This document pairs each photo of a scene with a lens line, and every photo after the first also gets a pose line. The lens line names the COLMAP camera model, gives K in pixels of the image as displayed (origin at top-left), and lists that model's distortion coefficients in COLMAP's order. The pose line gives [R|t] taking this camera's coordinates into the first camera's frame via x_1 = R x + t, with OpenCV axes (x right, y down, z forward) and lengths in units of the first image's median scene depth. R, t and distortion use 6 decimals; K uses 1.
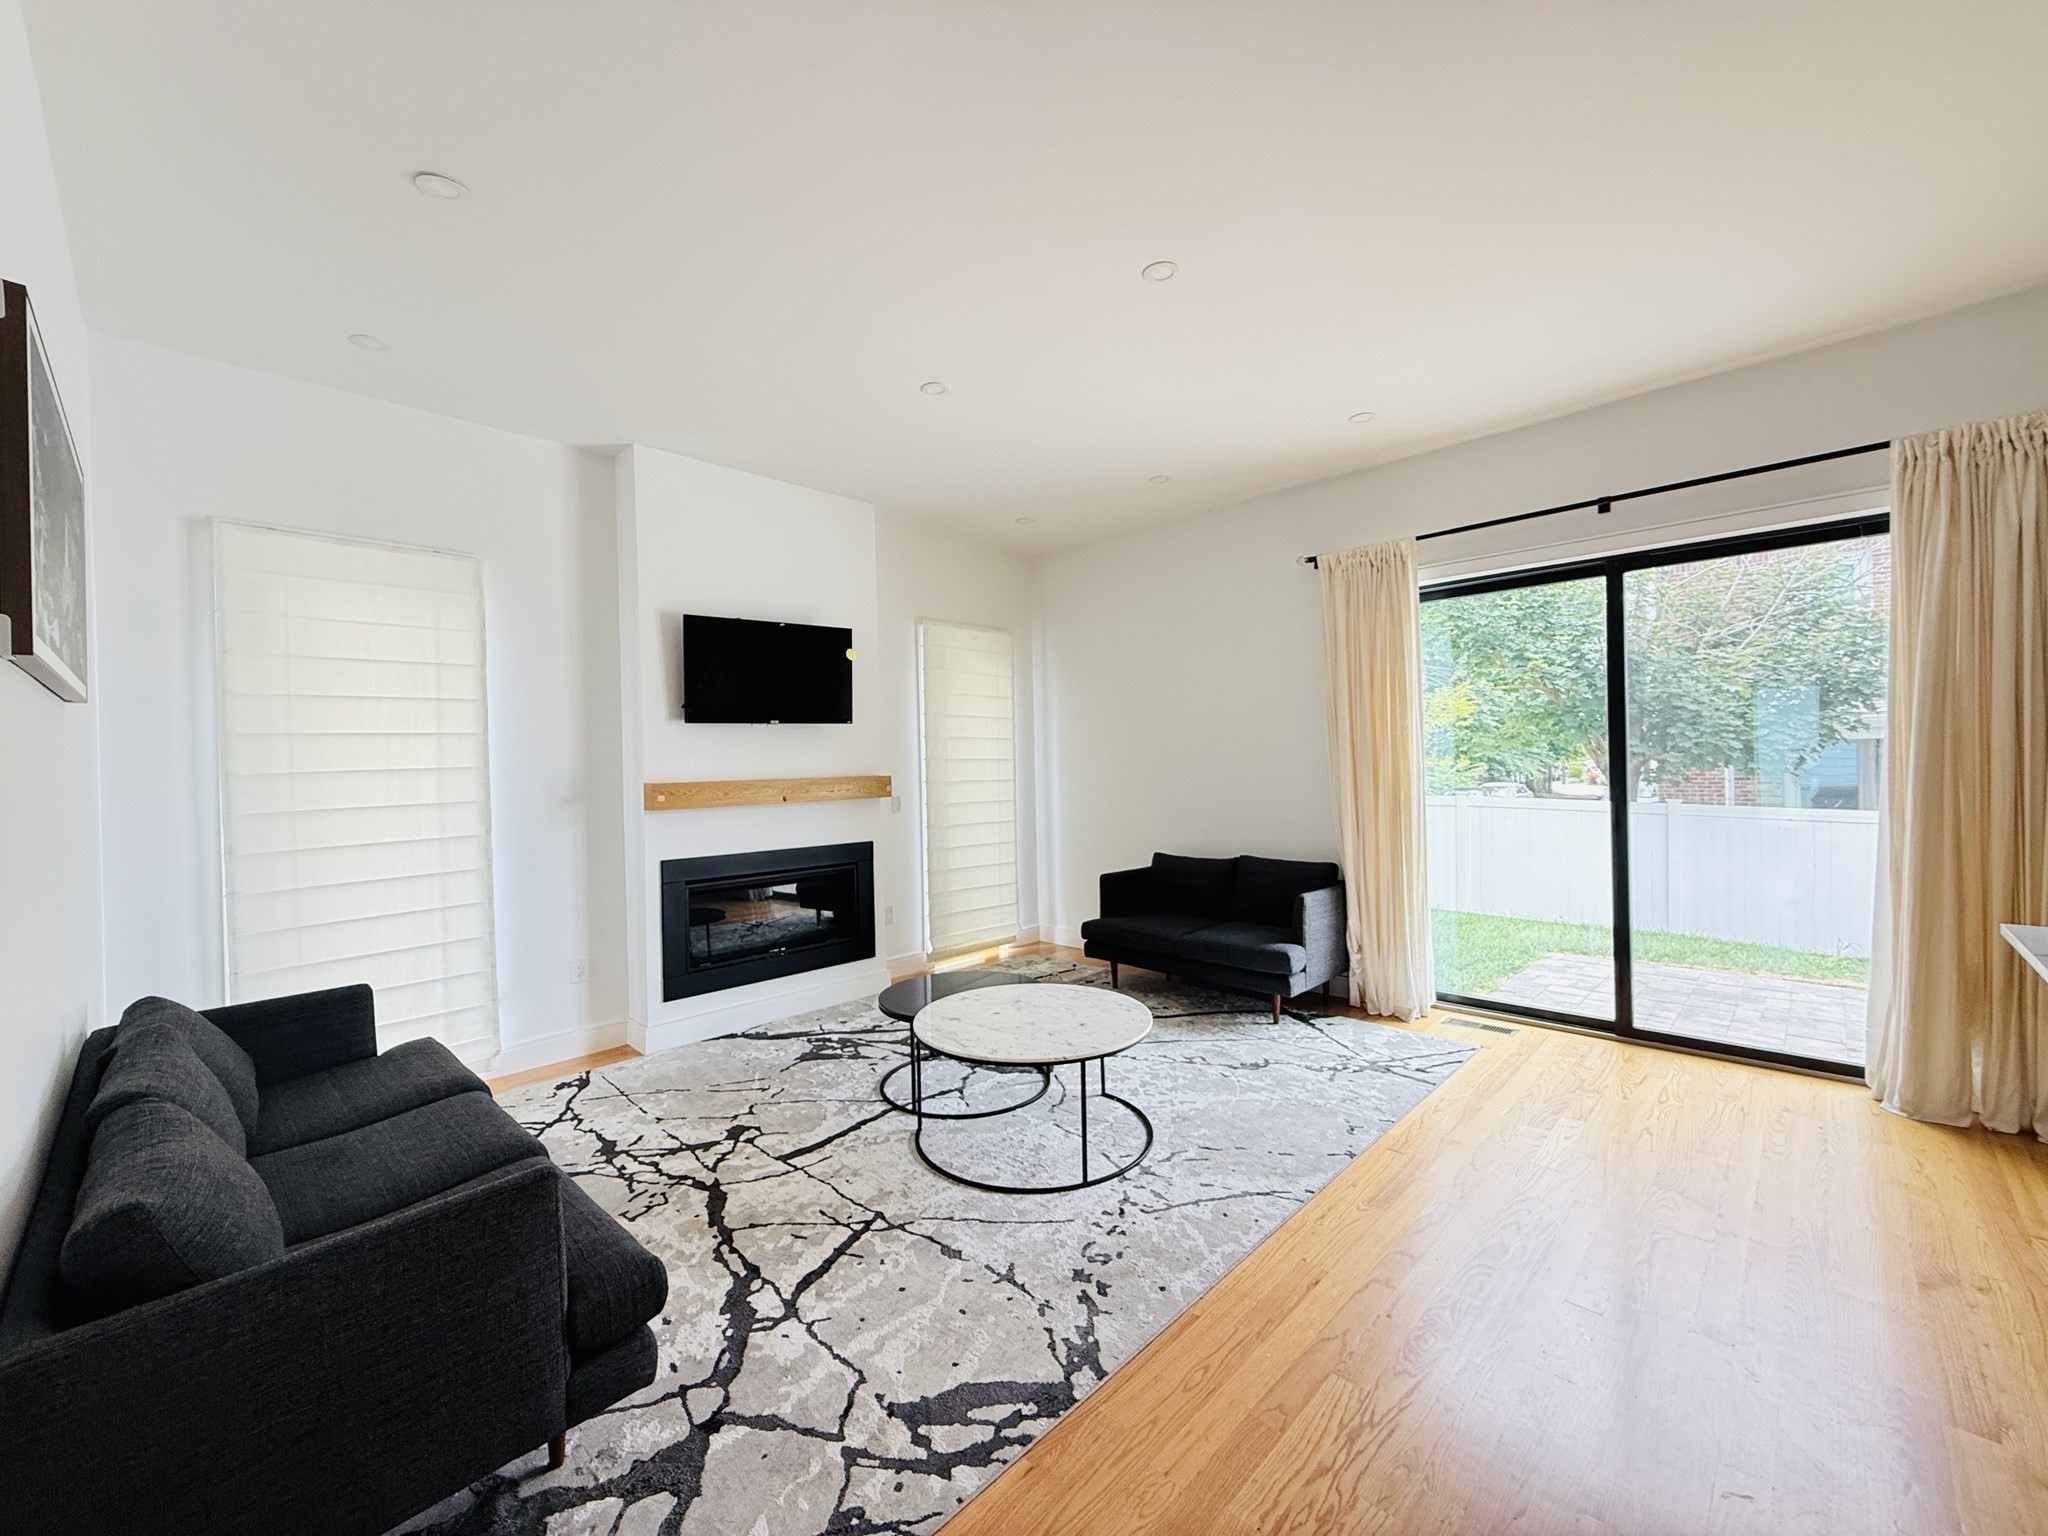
lens RADIAL K [[817.3, 0, 1016.9], [0, 817.3, 769.4], [0, 0, 1]] dist [-0.000793, -0.000260]
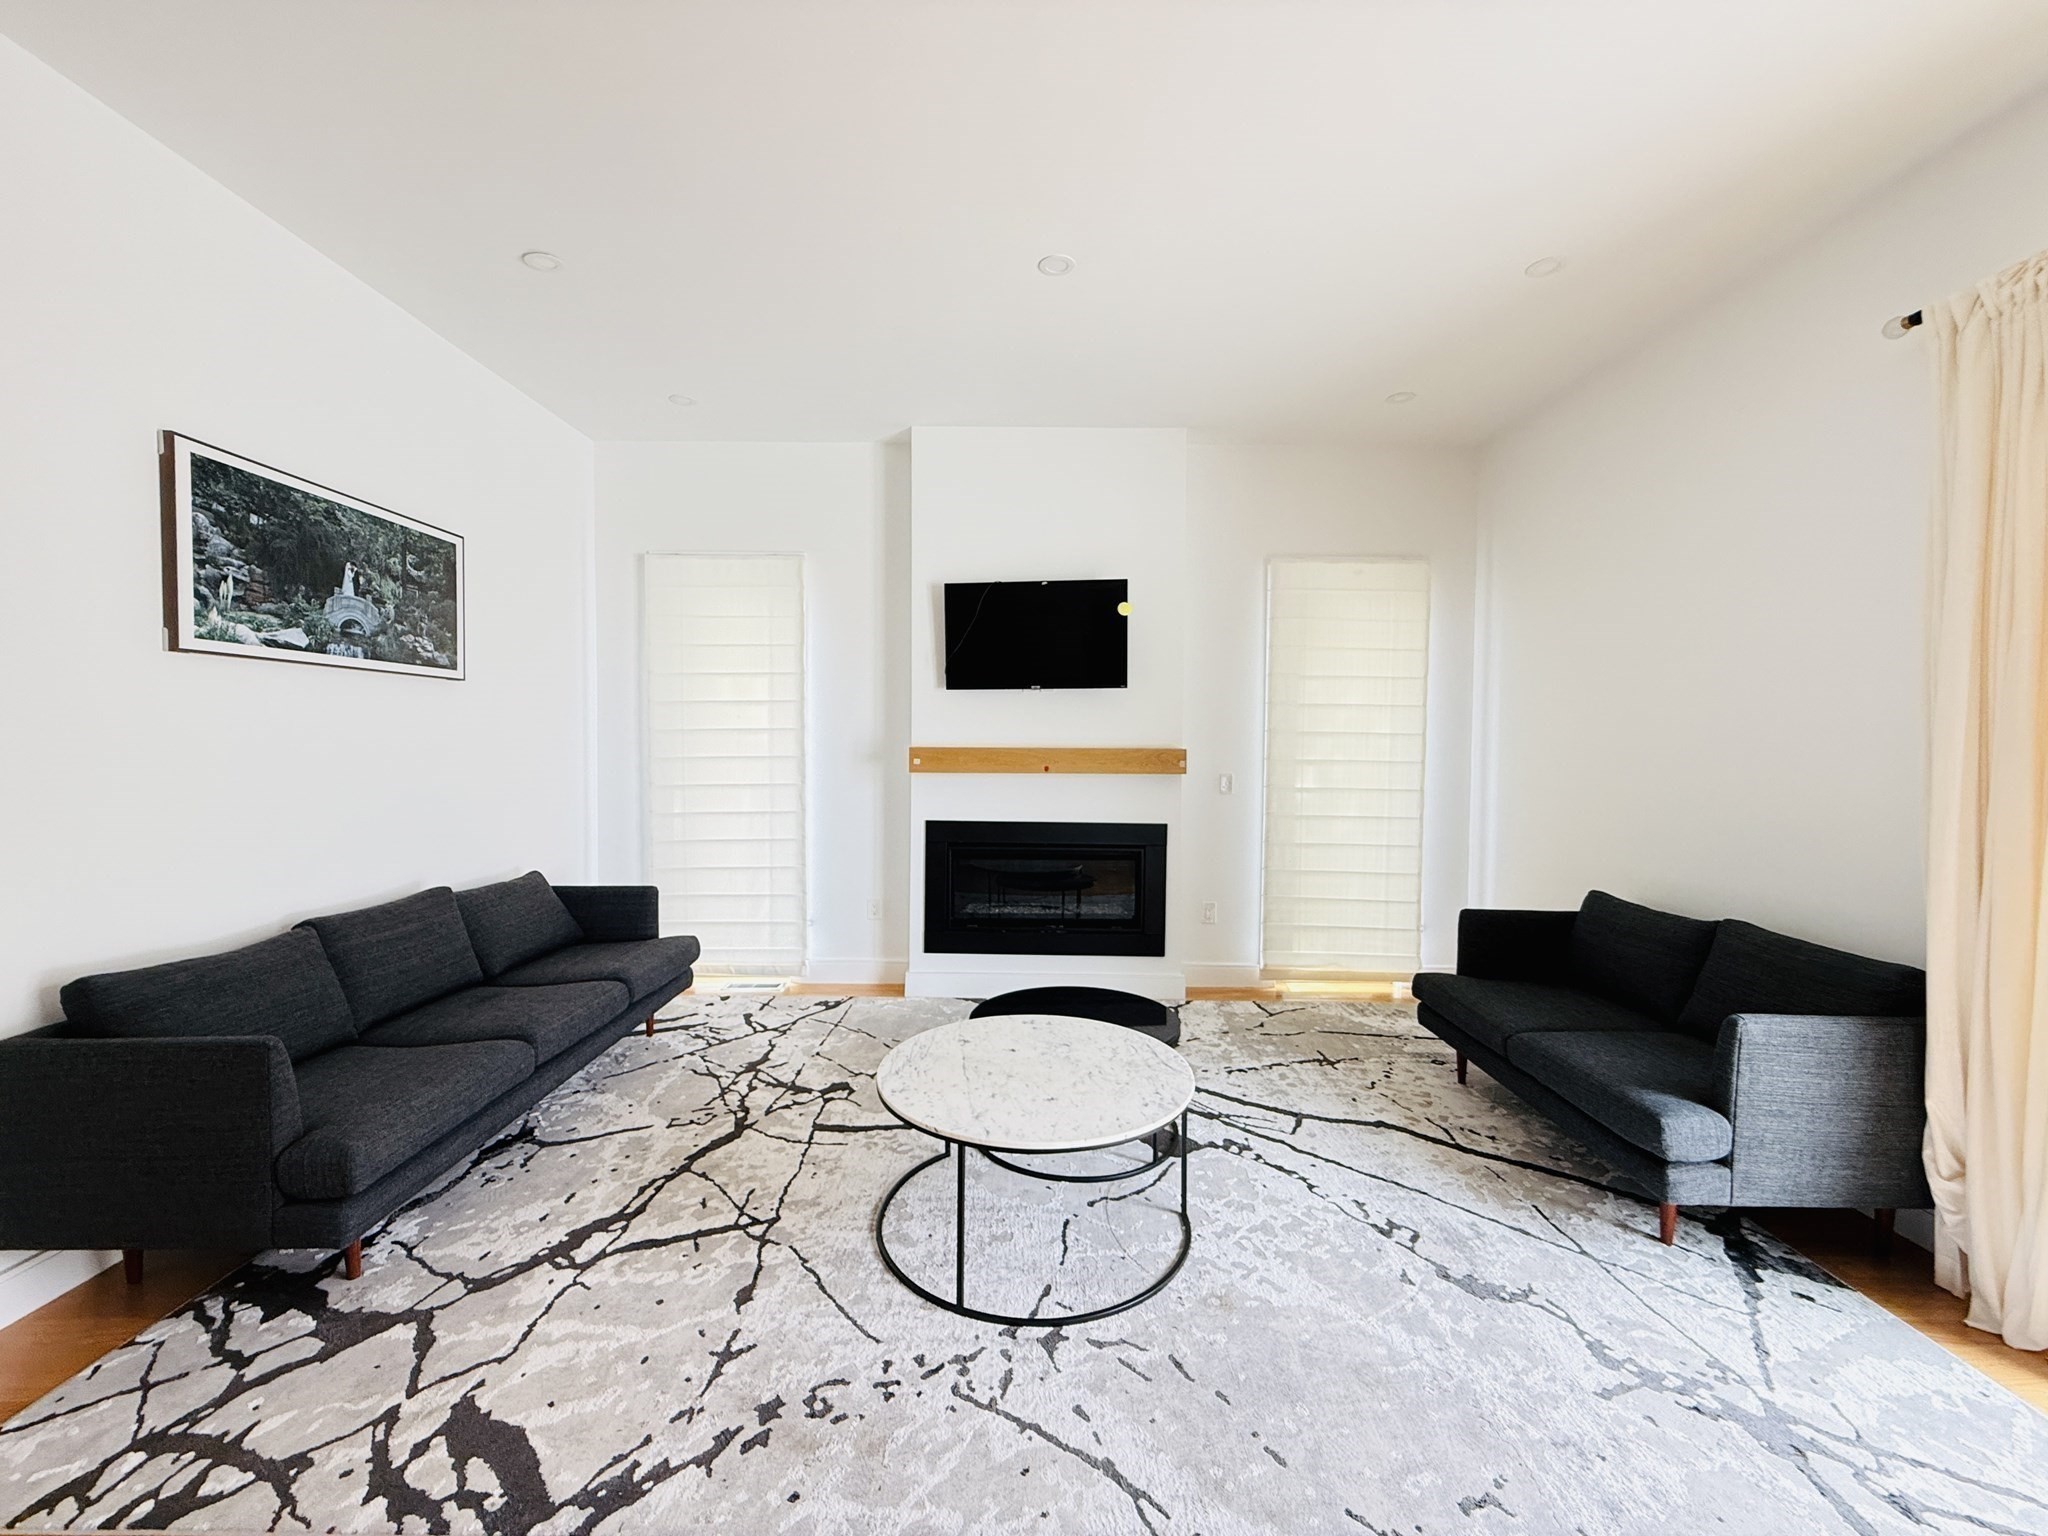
lens RADIAL K [[817.3, 0, 1019.3], [0, 817.3, 765.1], [0, 0, 1]] dist [-0.000793, -0.000260]
pose [[0.694050, 0.049144, -0.718248, 0.455980], [-0.028179, 0.998757, 0.041108, -0.007601], [0.719375, -0.008292, 0.694572, 0.392320]]
